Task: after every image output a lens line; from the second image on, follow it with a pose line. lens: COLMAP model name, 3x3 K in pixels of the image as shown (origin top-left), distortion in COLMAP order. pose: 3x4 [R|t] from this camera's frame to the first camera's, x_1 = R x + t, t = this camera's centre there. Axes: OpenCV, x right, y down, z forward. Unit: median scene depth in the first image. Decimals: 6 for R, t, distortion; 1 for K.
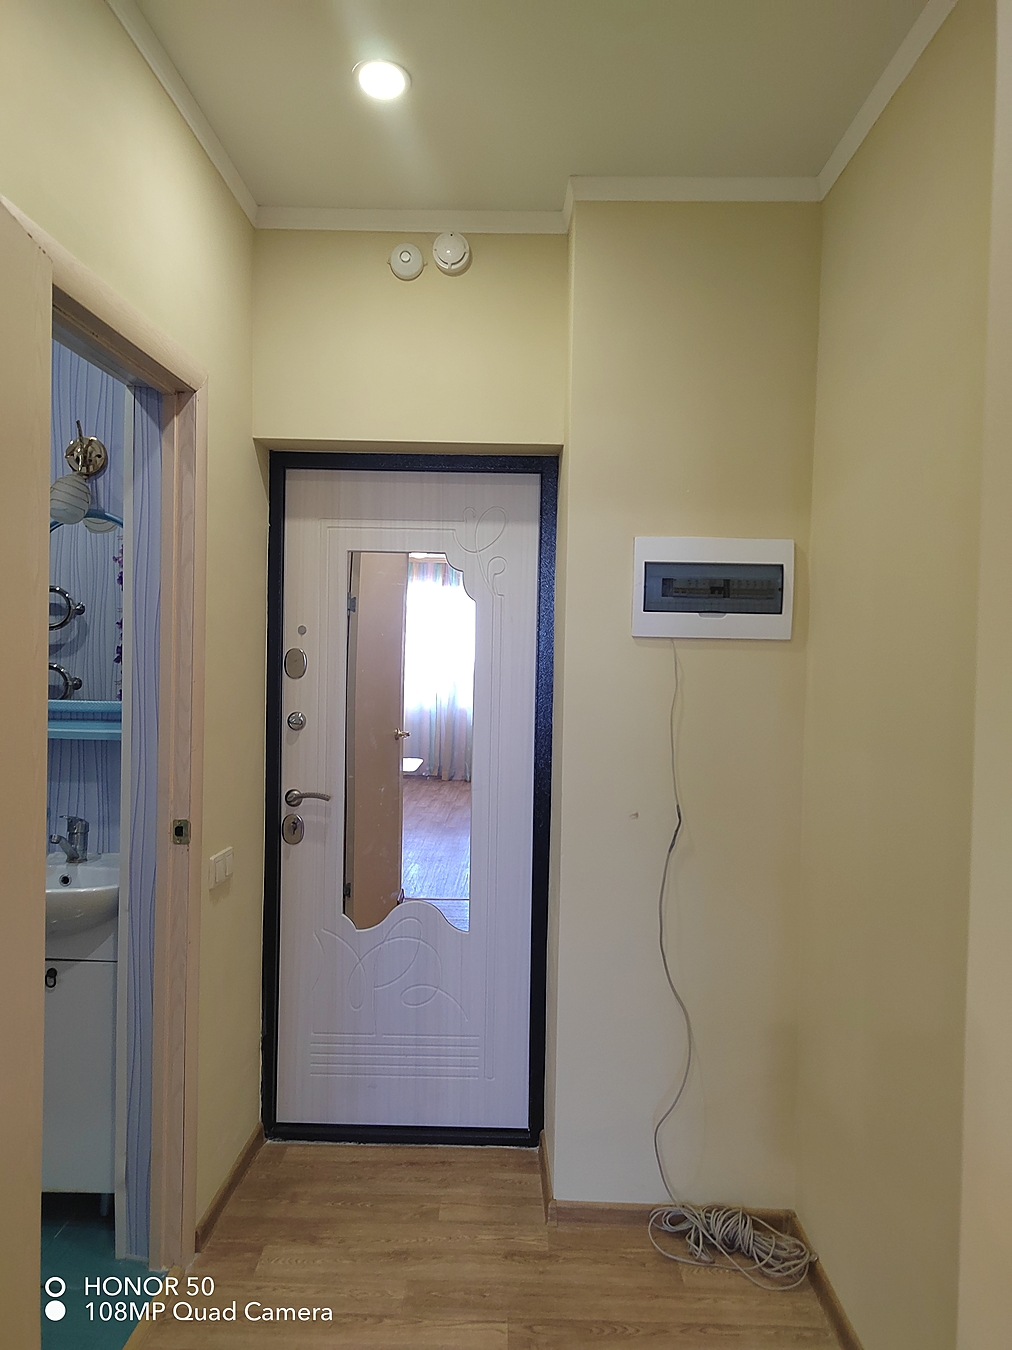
lens RADIAL K [[898.4, 0, 500.2], [0, 898.4, 684.7], [0, 0, 1]] dist [0.047703, -0.044387]
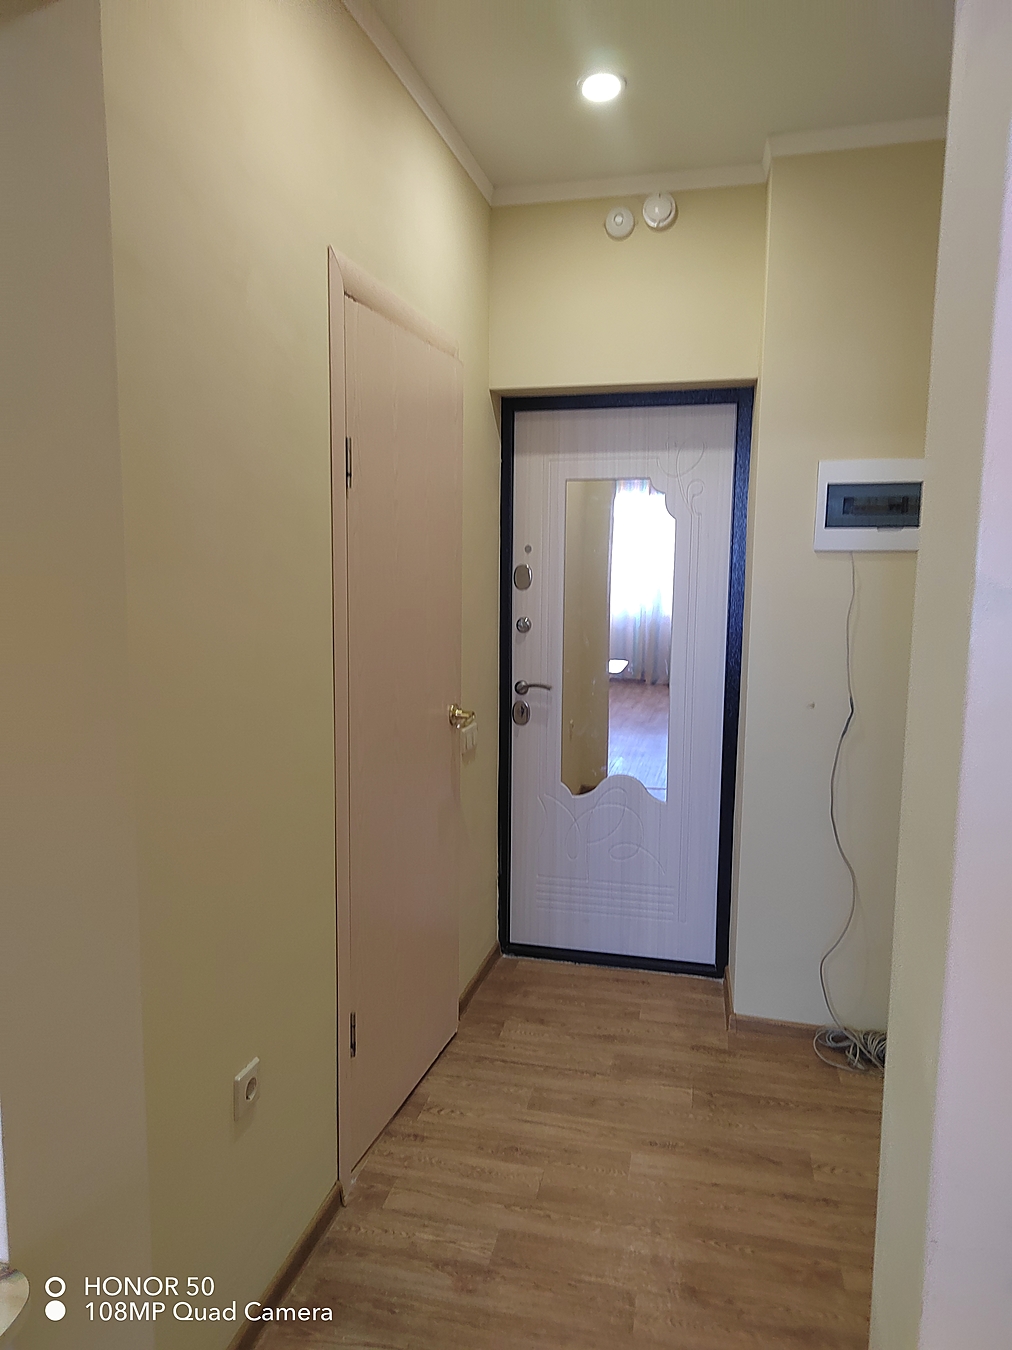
lens RADIAL K [[898.4, 0, 500.2], [0, 898.4, 684.7], [0, 0, 1]] dist [0.047703, -0.044387]
pose [[0.974700, 0.017279, -0.222848, 0.015502], [0.005519, 0.994843, 0.101273, -0.002017], [0.223449, -0.099941, 0.969578, -0.204885]]
